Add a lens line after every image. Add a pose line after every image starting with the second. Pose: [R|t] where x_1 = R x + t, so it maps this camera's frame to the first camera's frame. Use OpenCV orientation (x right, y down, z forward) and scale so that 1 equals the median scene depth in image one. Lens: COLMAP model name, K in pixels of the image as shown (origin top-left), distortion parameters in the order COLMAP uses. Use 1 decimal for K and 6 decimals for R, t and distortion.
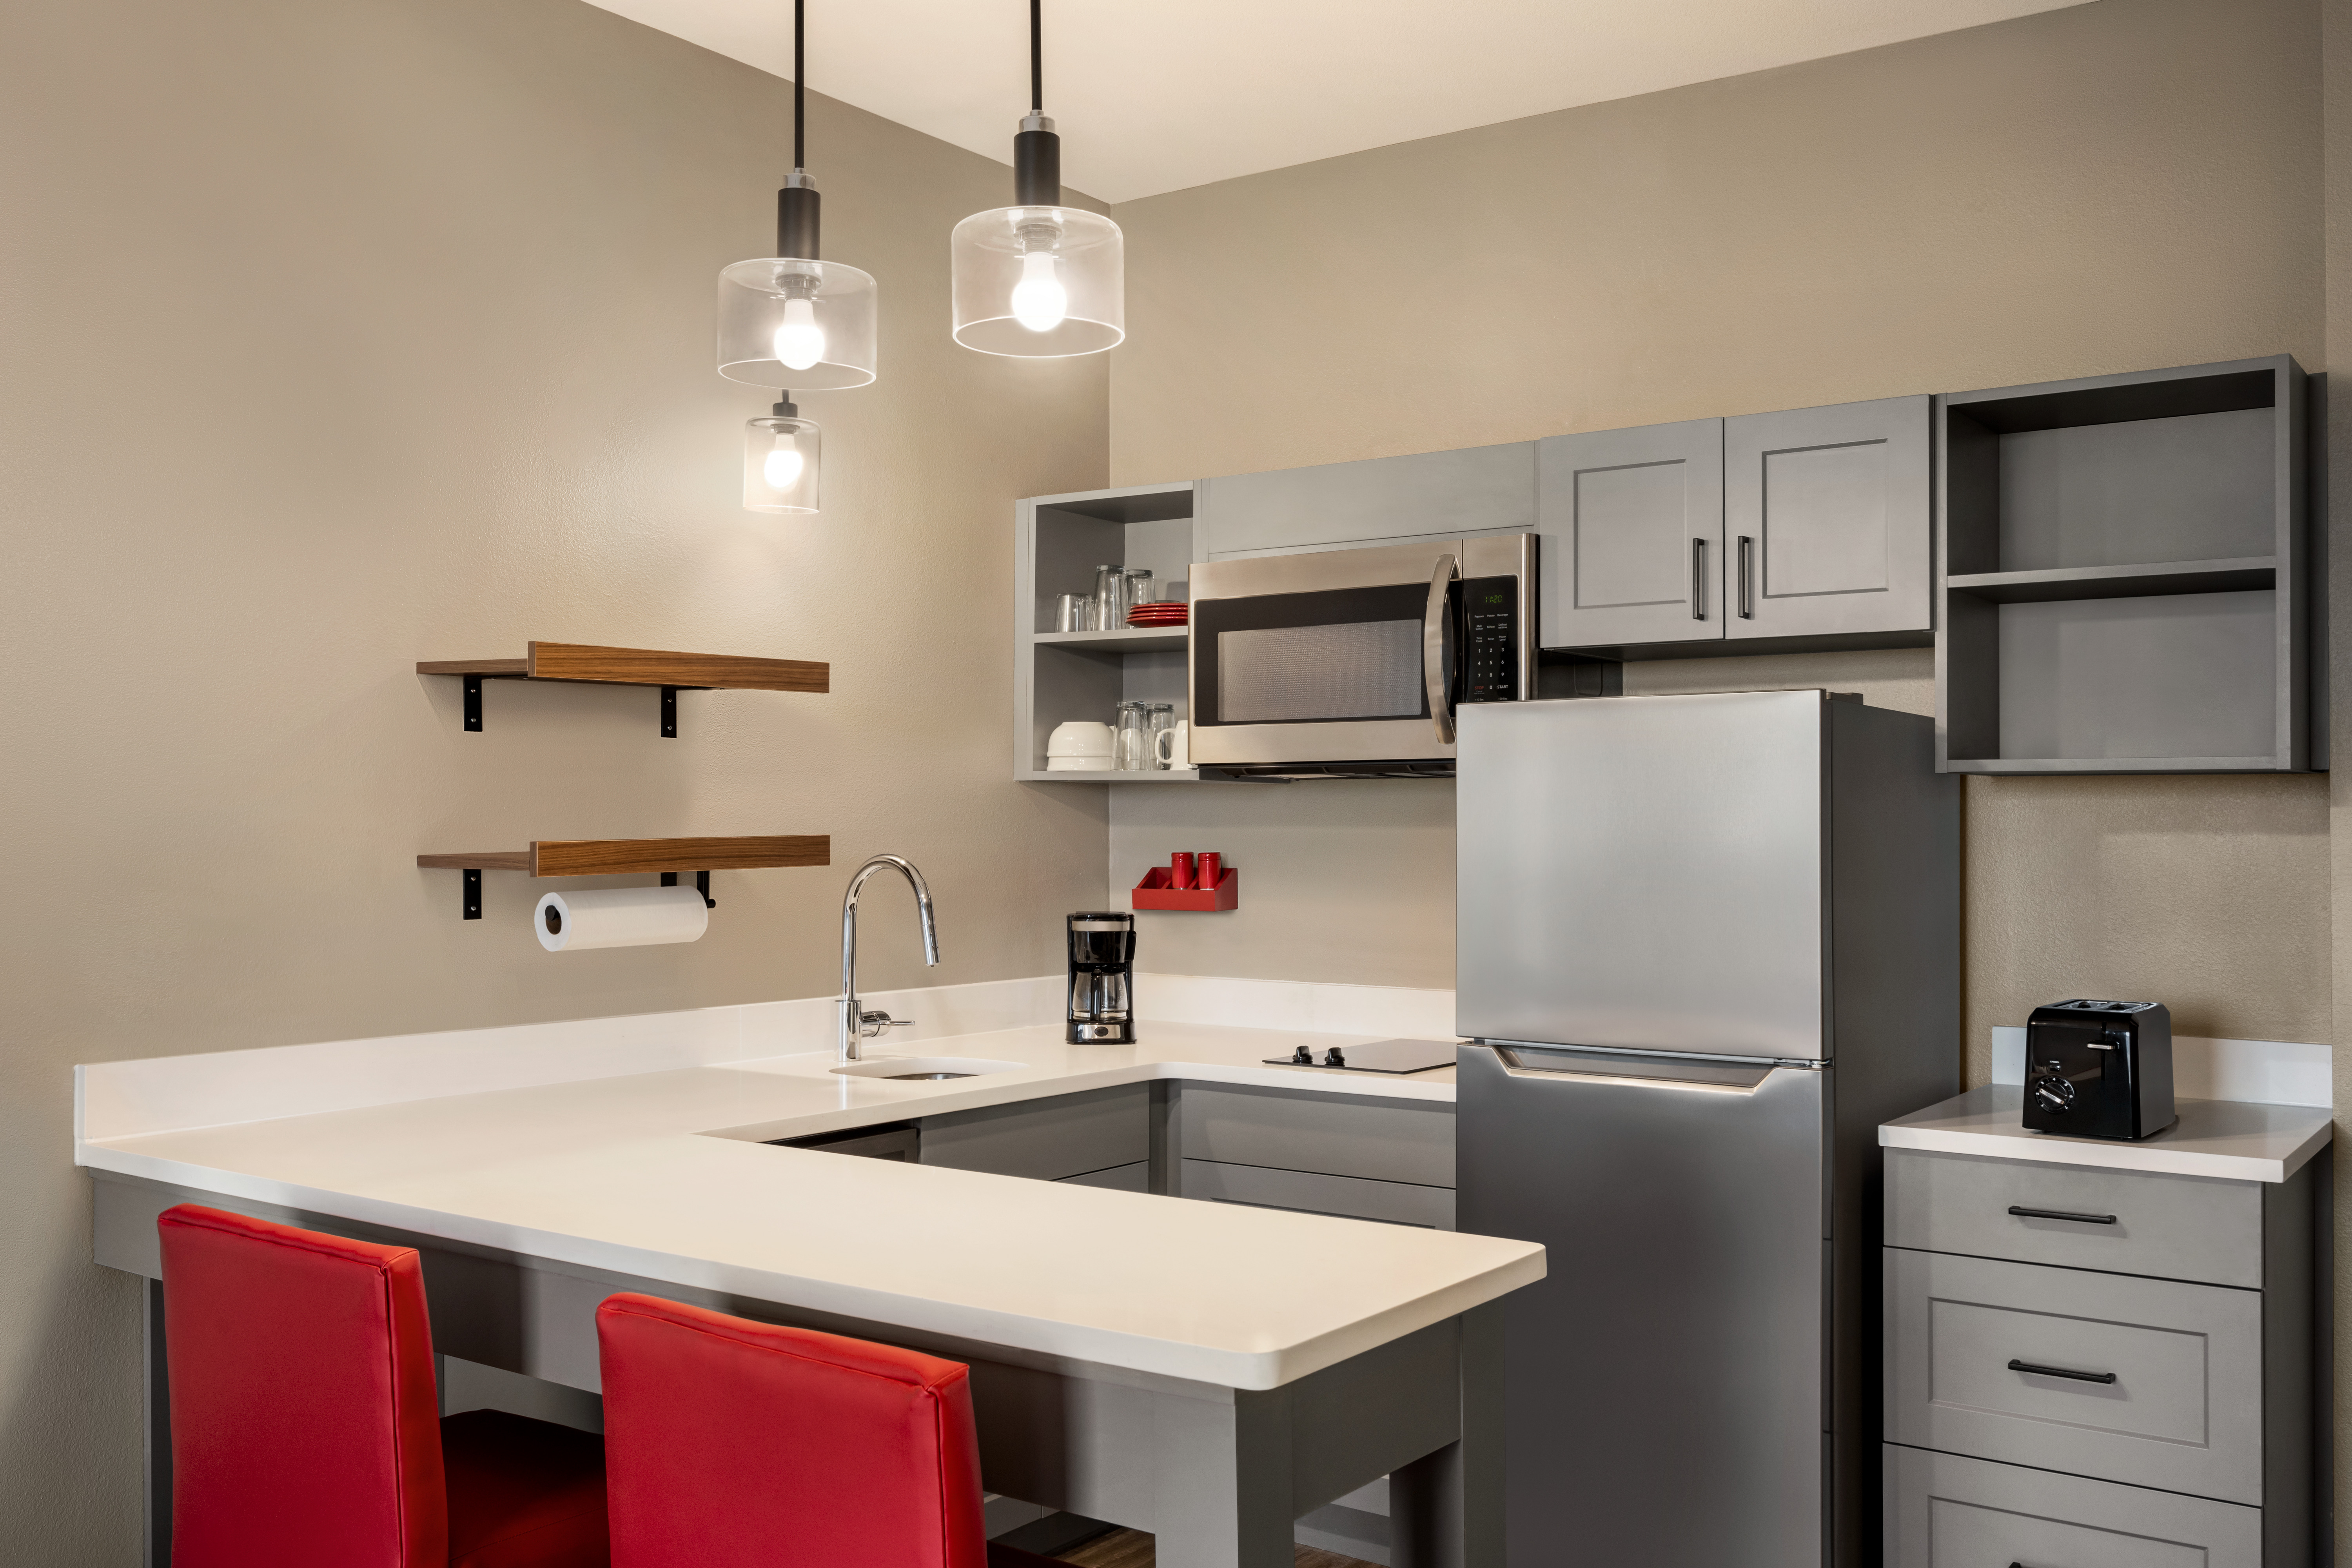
lens RADIAL K [[2067.2, 0, 1175.2], [0, 2067.2, 798.1], [0, 0, 1]] dist [0.011131, 0.010578]
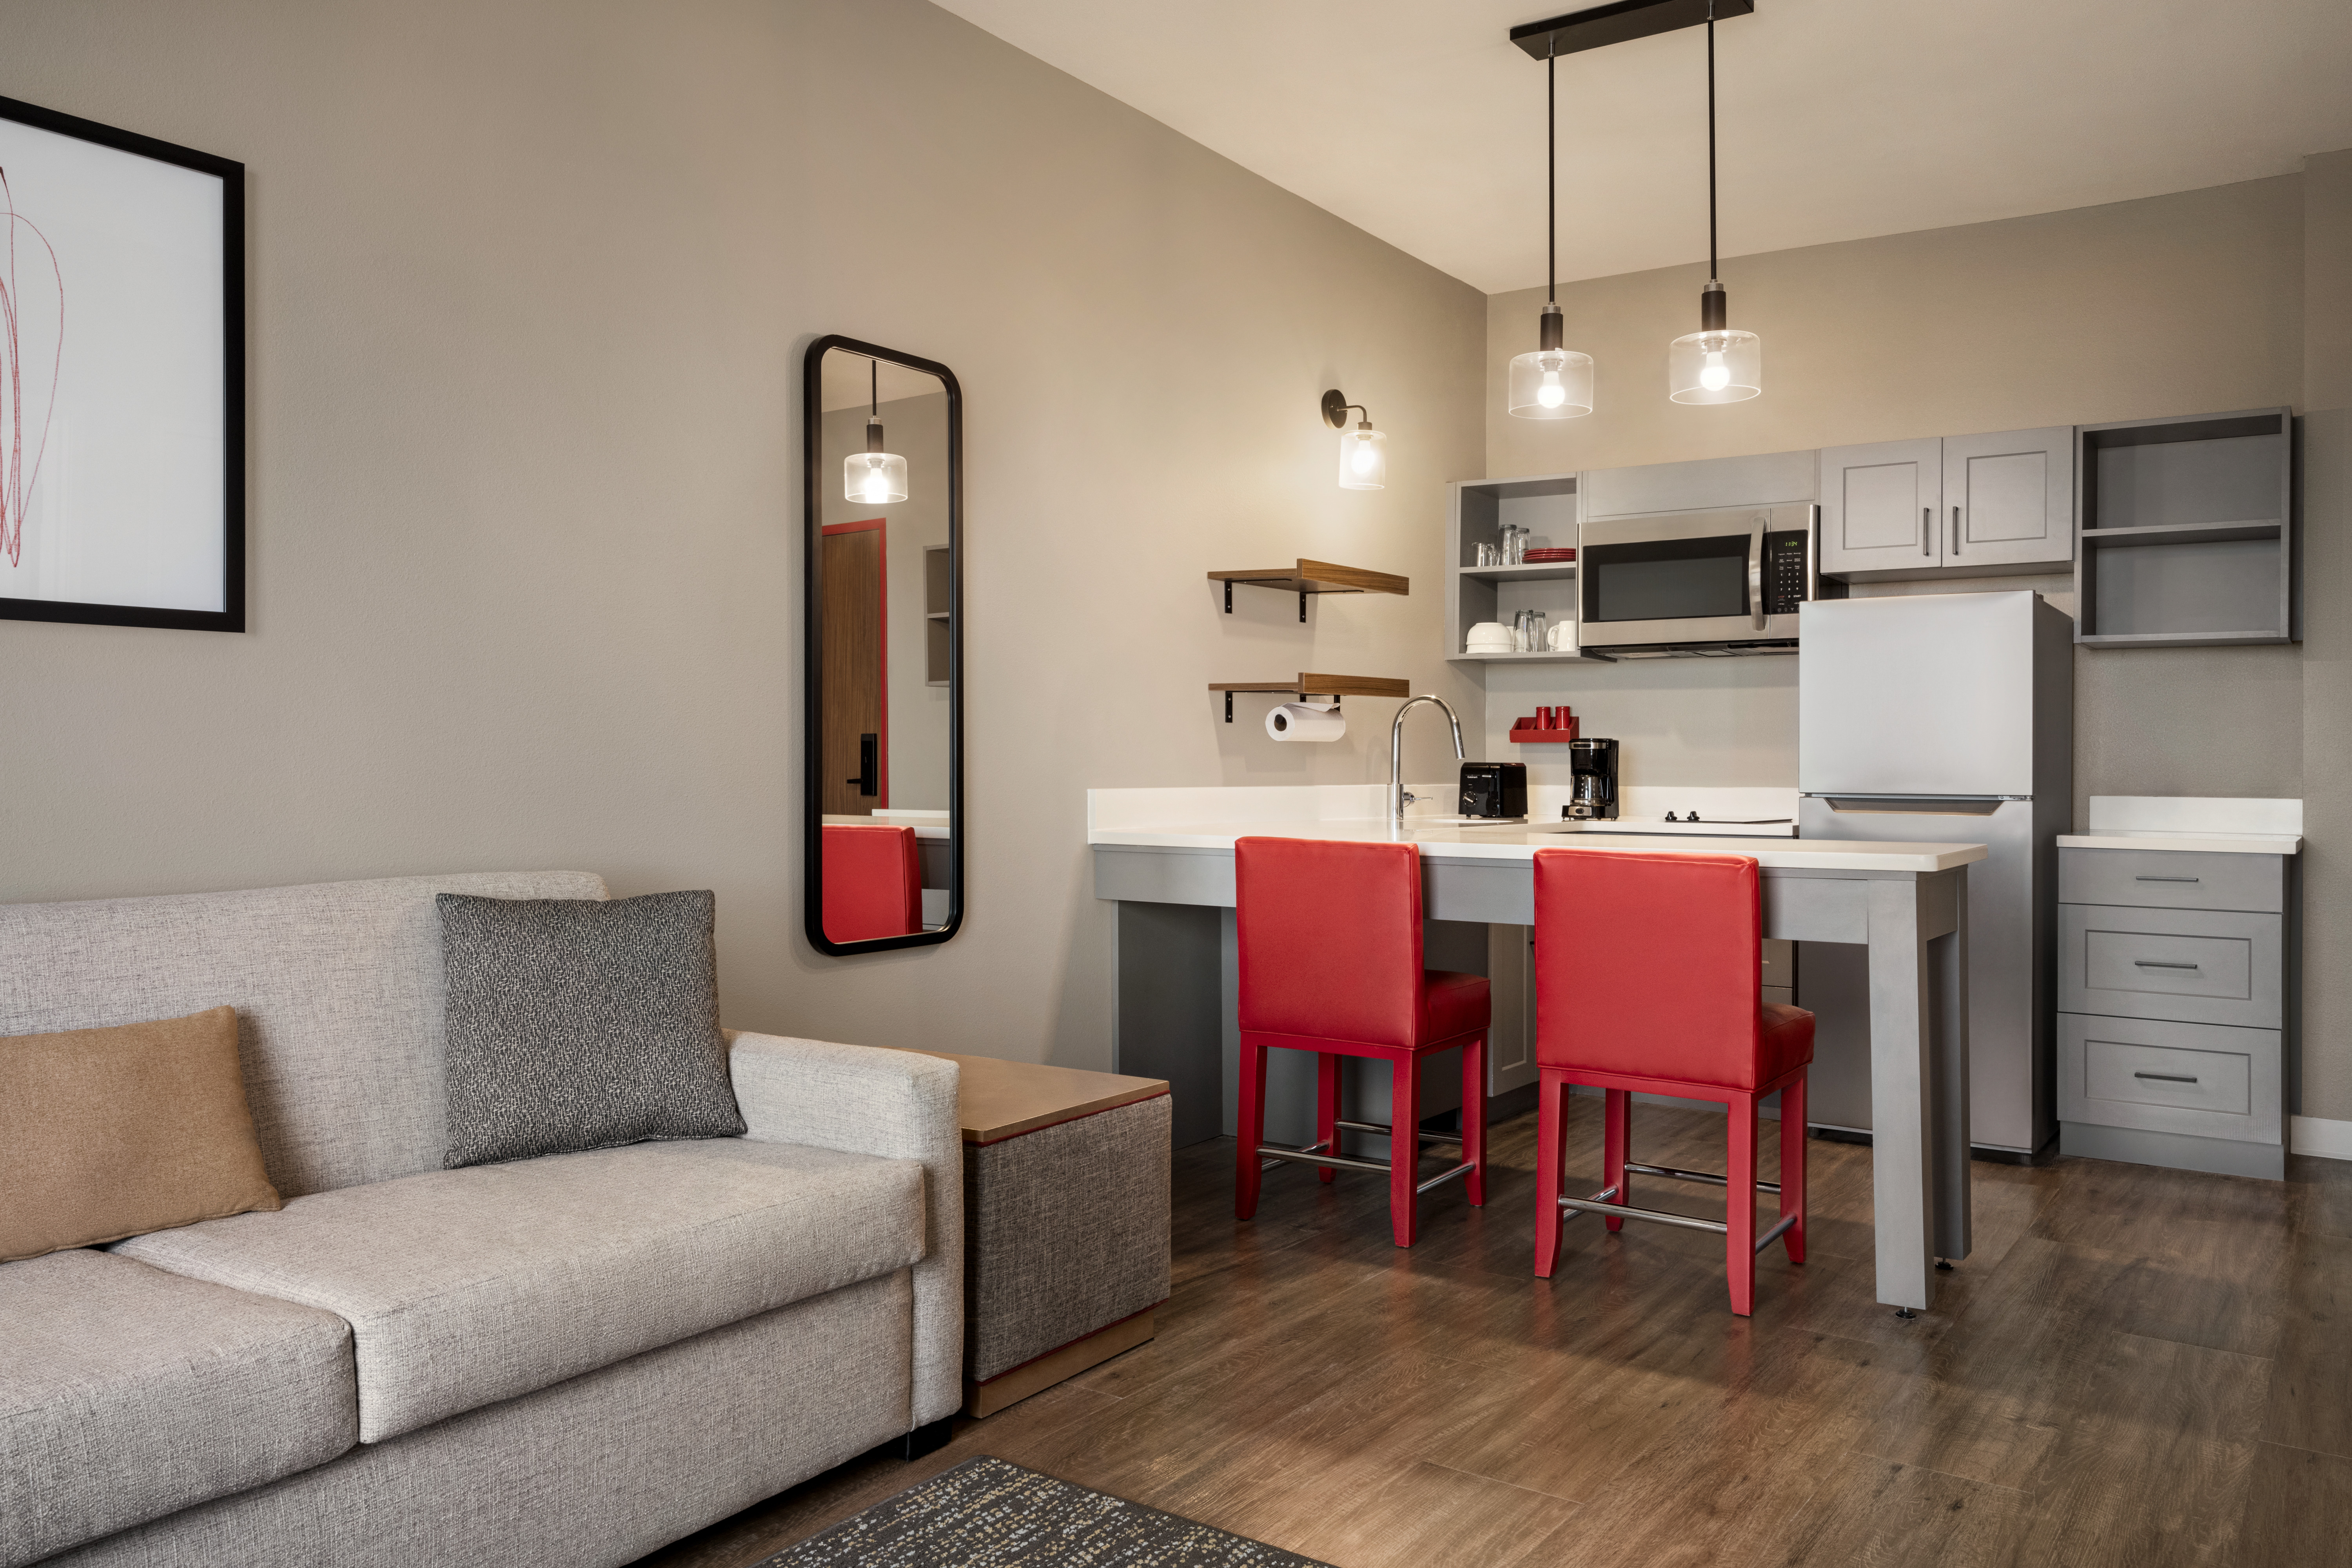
lens RADIAL K [[1770.9, 0, 1177.8], [0, 1770.9, 768.6], [0, 0, 1]] dist [0.035585, -0.003817]
pose [[0.999134, 0.006437, 0.041097, -0.422107], [-0.006869, 0.999922, 0.010390, 0.078211], [-0.041027, -0.010663, 0.999101, -0.445052]]
